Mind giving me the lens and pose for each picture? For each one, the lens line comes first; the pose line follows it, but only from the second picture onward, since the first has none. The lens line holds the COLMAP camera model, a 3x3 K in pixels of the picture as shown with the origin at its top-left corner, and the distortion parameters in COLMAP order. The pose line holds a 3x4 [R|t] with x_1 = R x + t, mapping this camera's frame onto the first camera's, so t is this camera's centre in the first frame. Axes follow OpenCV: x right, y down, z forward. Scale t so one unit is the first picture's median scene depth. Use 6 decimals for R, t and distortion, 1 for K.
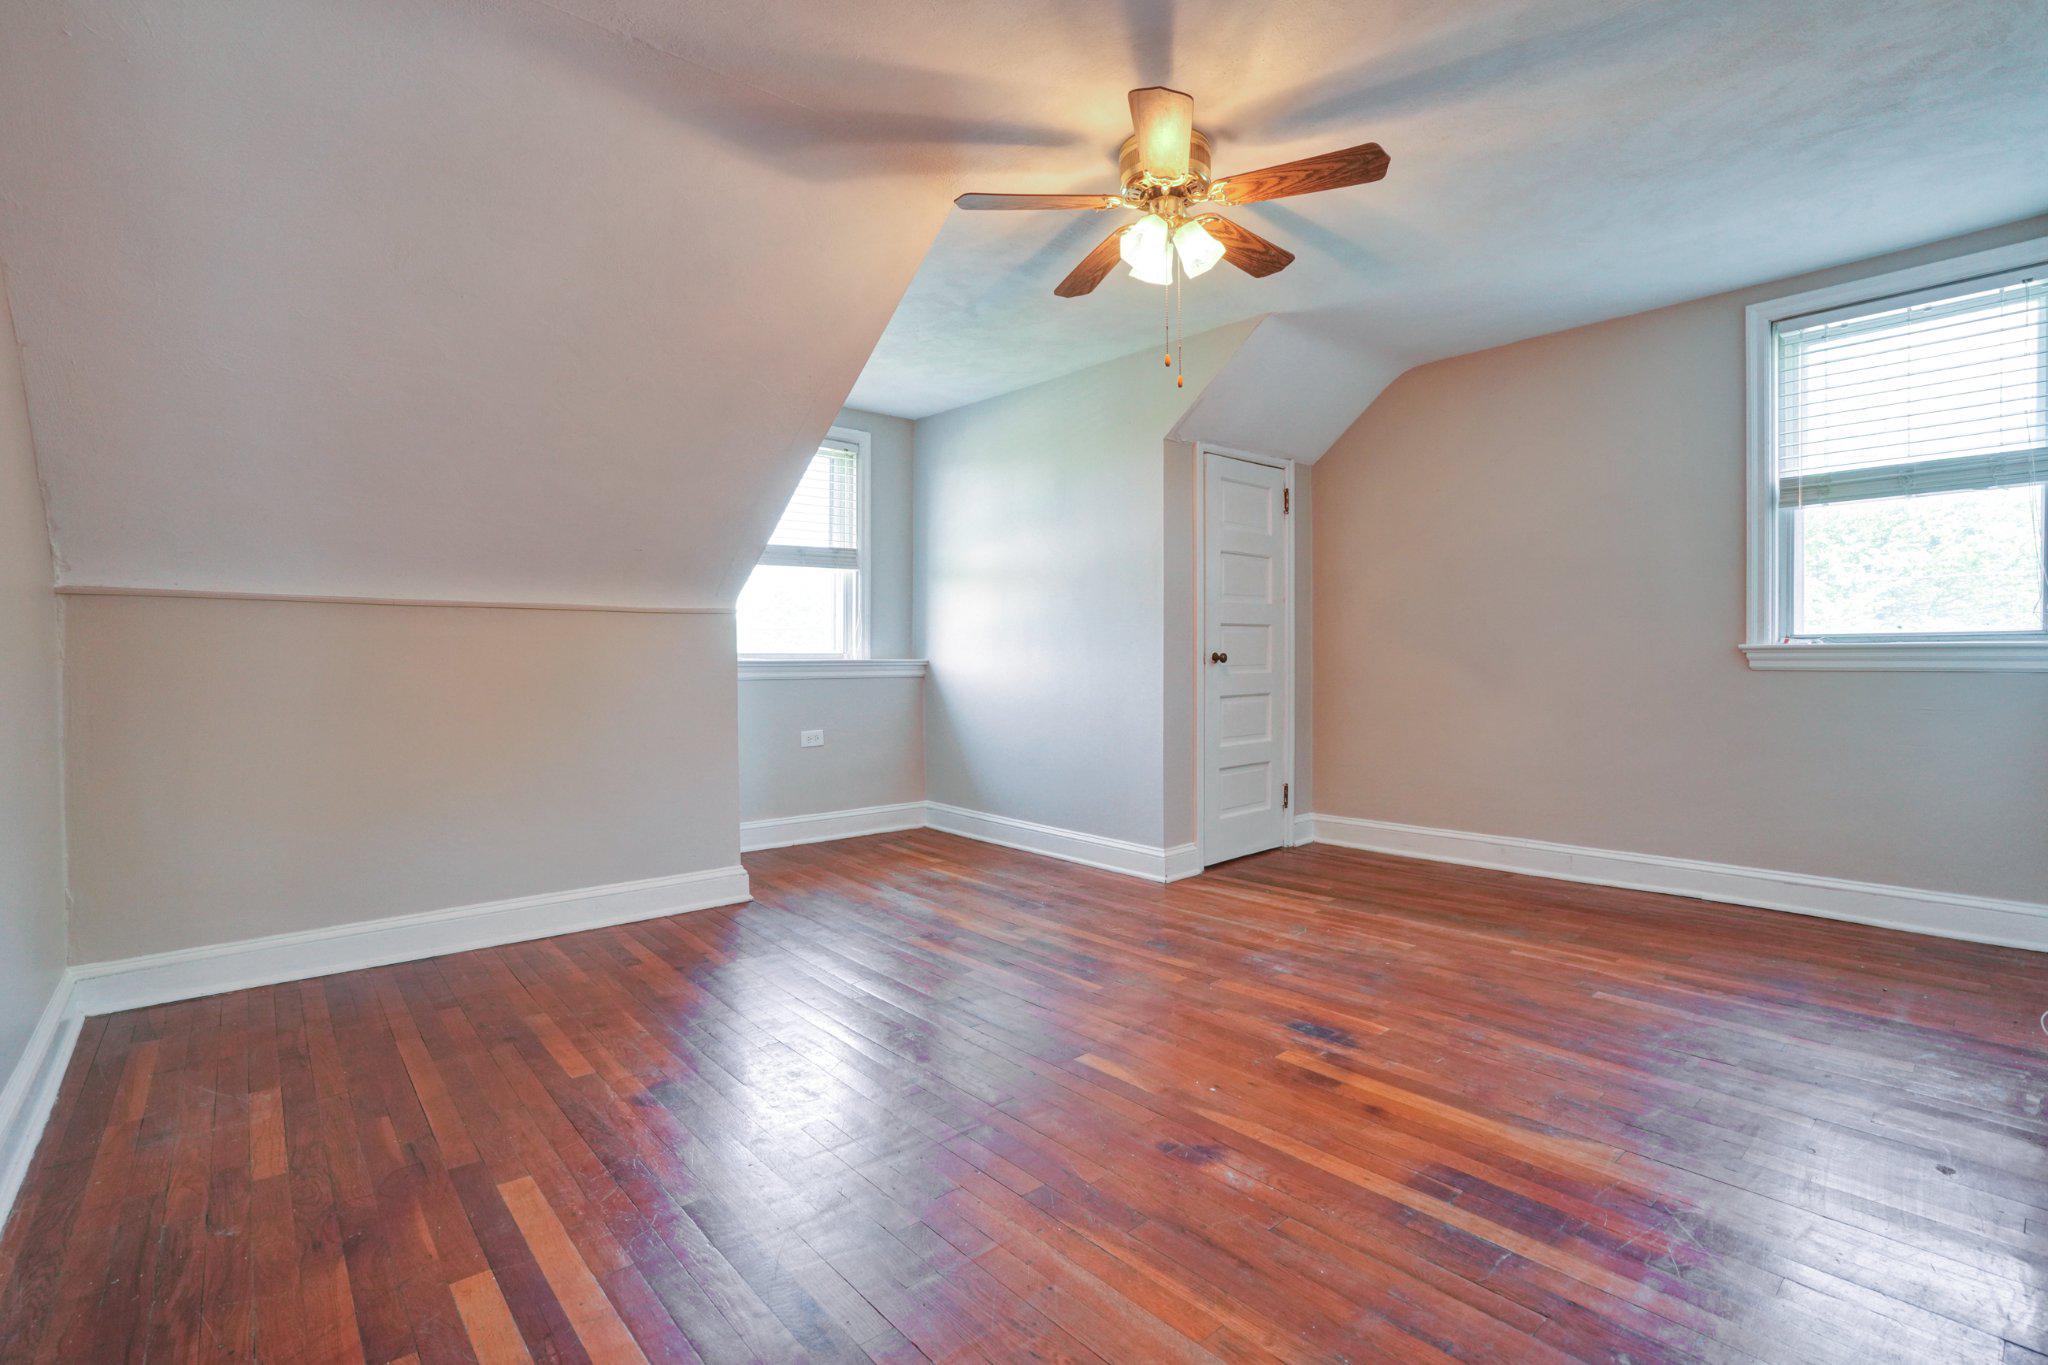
lens RADIAL K [[948.9, 0, 1023.1], [0, 948.9, 679.1], [0, 0, 1]] dist [-0.060609, 0.025242]
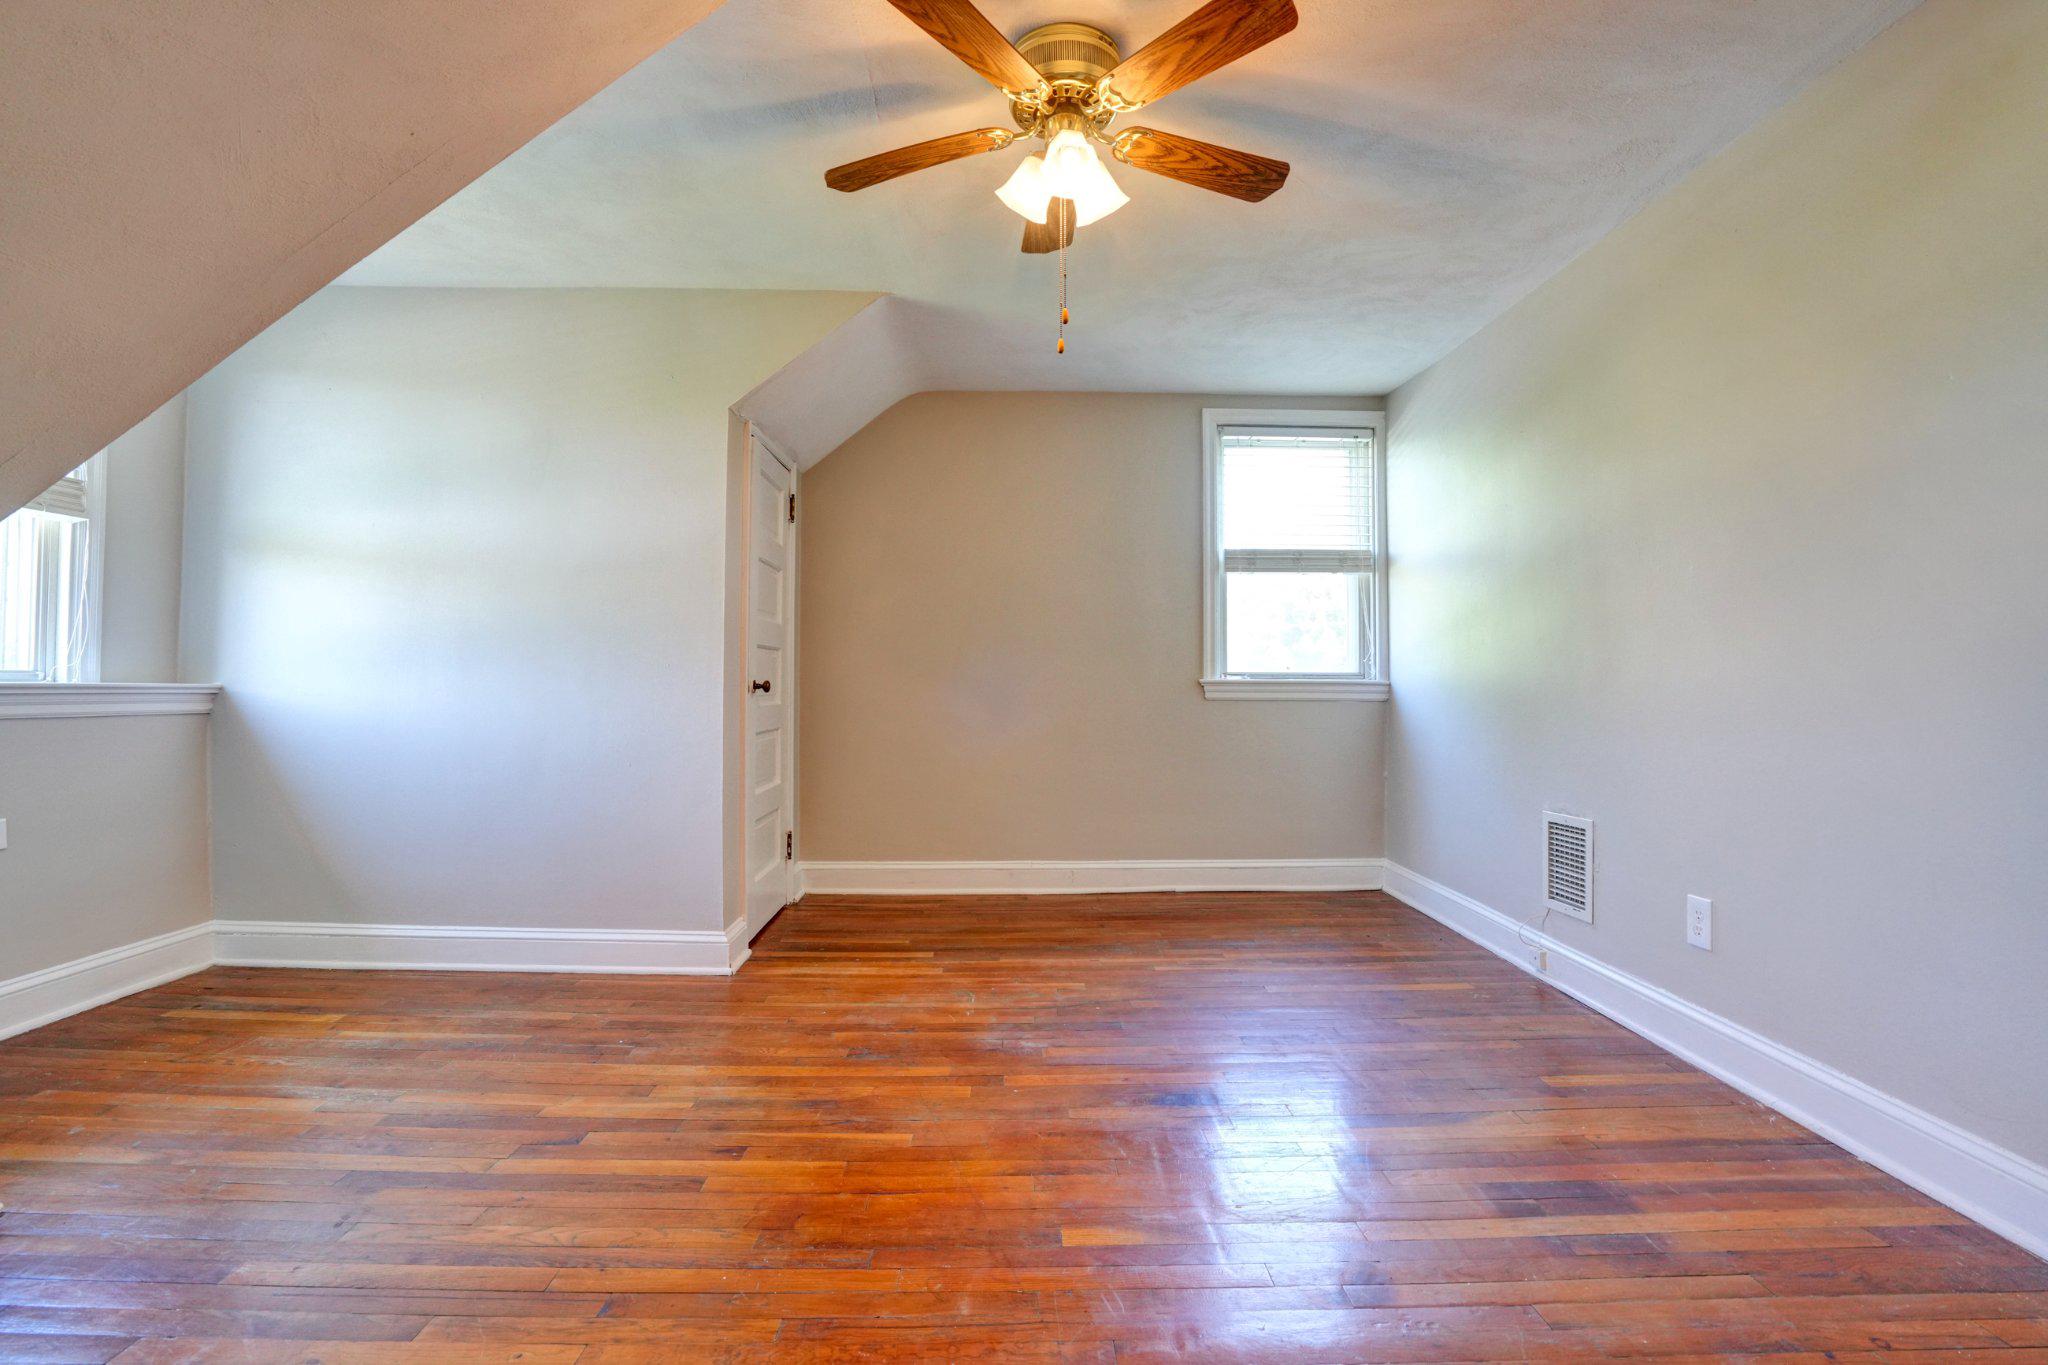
lens RADIAL K [[948.9, 0, 1023.1], [0, 948.9, 679.1], [0, 0, 1]] dist [-0.060609, 0.025242]
pose [[0.642634, 0.015270, 0.766021, -0.354132], [0.008953, 0.999583, -0.027436, -0.005267], [-0.766121, 0.024490, 0.642230, 0.383349]]
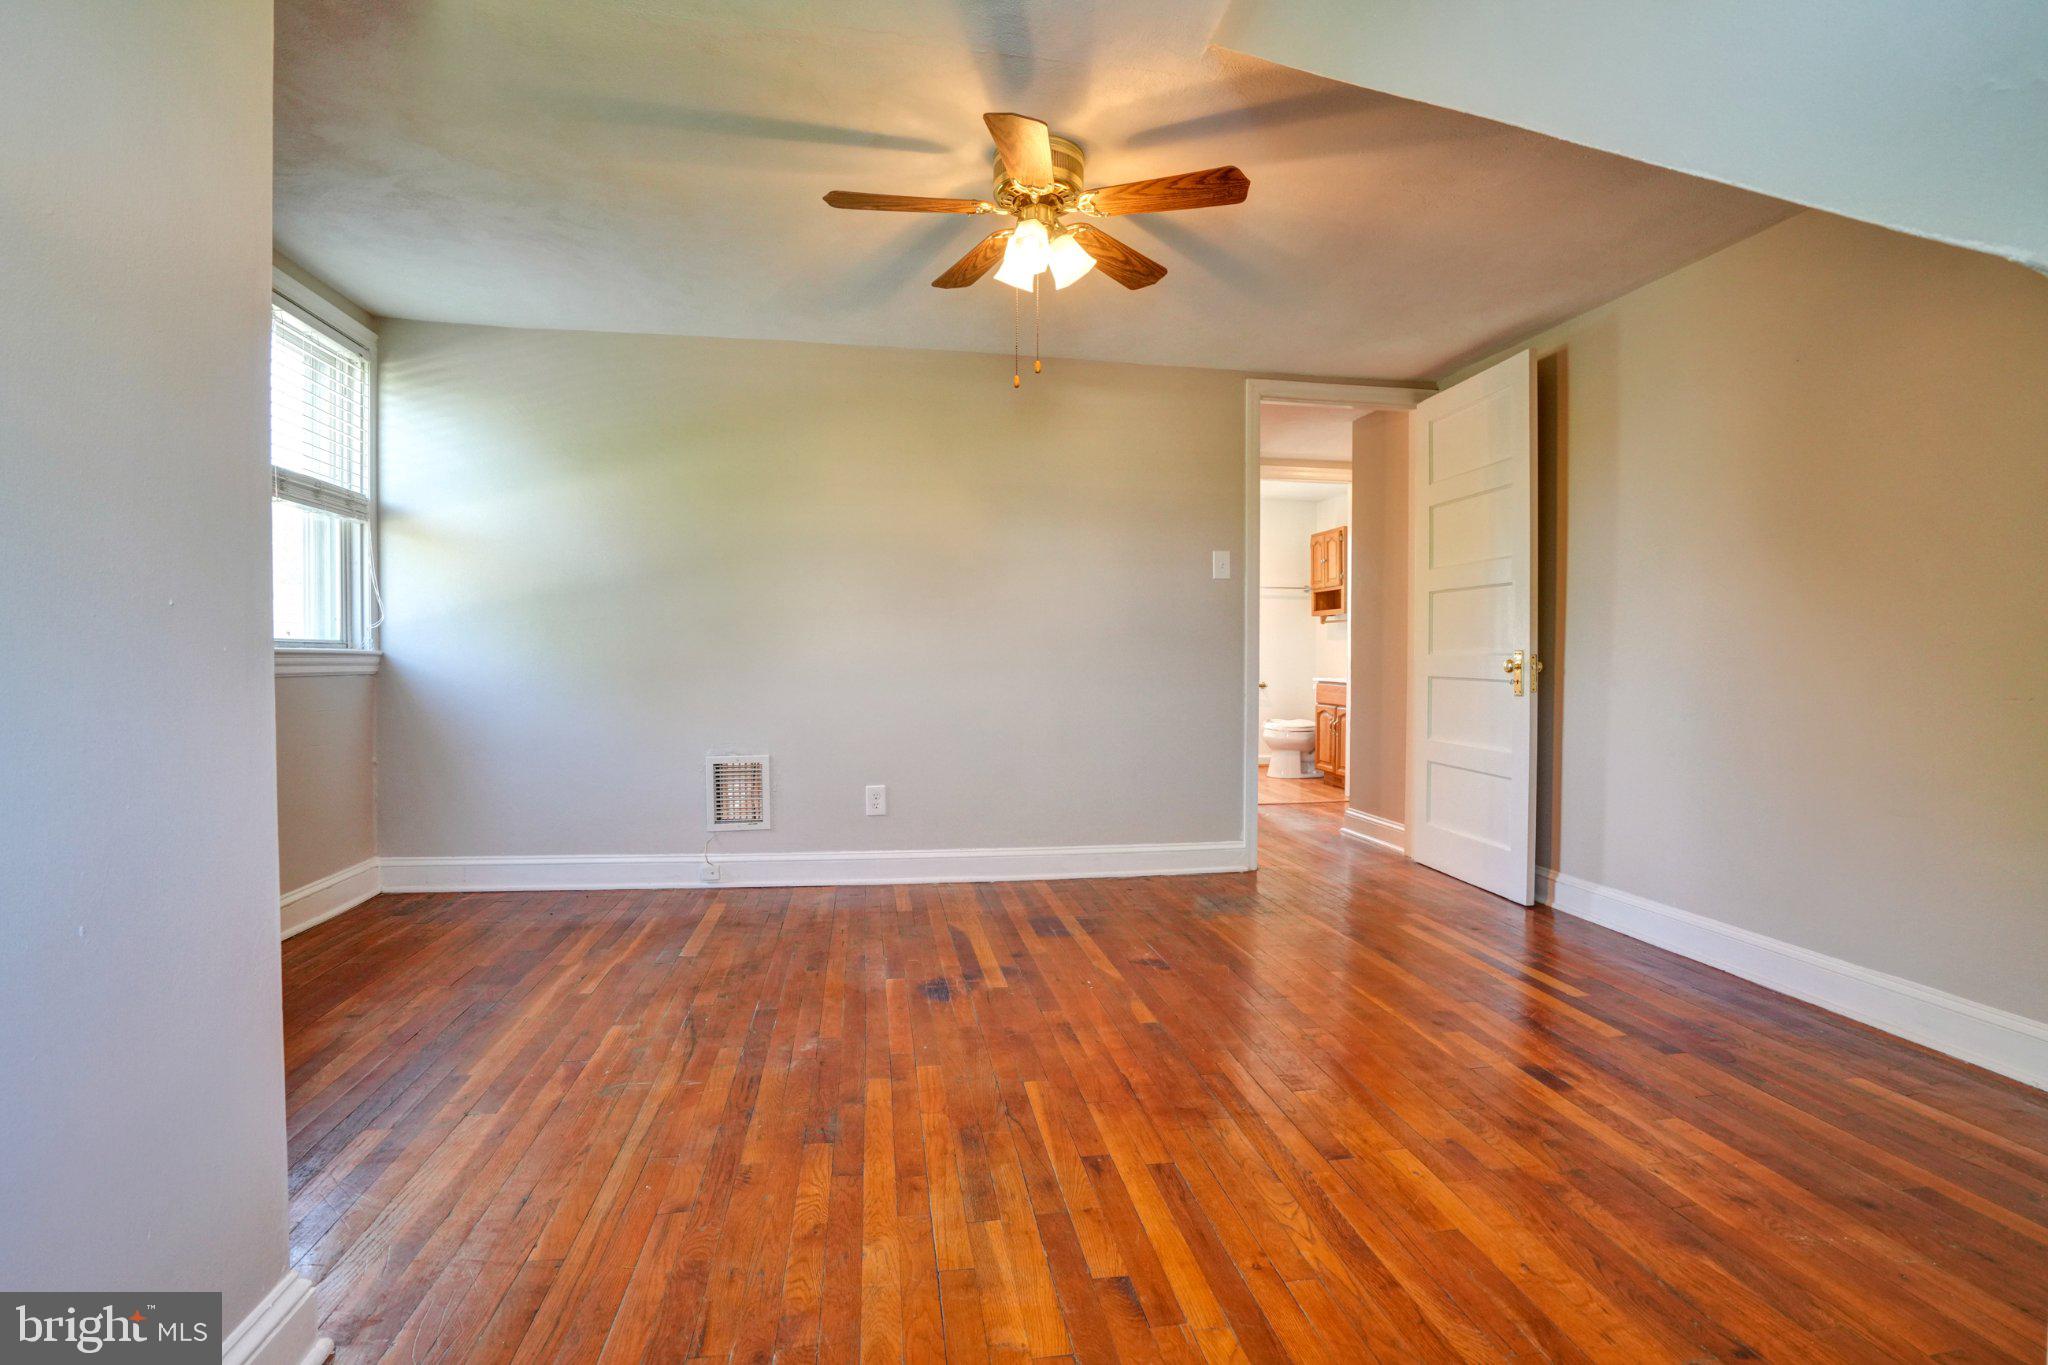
lens RADIAL K [[948.9, 0, 1023.1], [0, 948.9, 679.1], [0, 0, 1]] dist [-0.060609, 0.025242]
pose [[-0.853681, -0.007741, 0.520738, -0.266500], [0.012647, 0.999287, 0.035588, -0.030369], [-0.520642, 0.036967, -0.852974, 1.387234]]
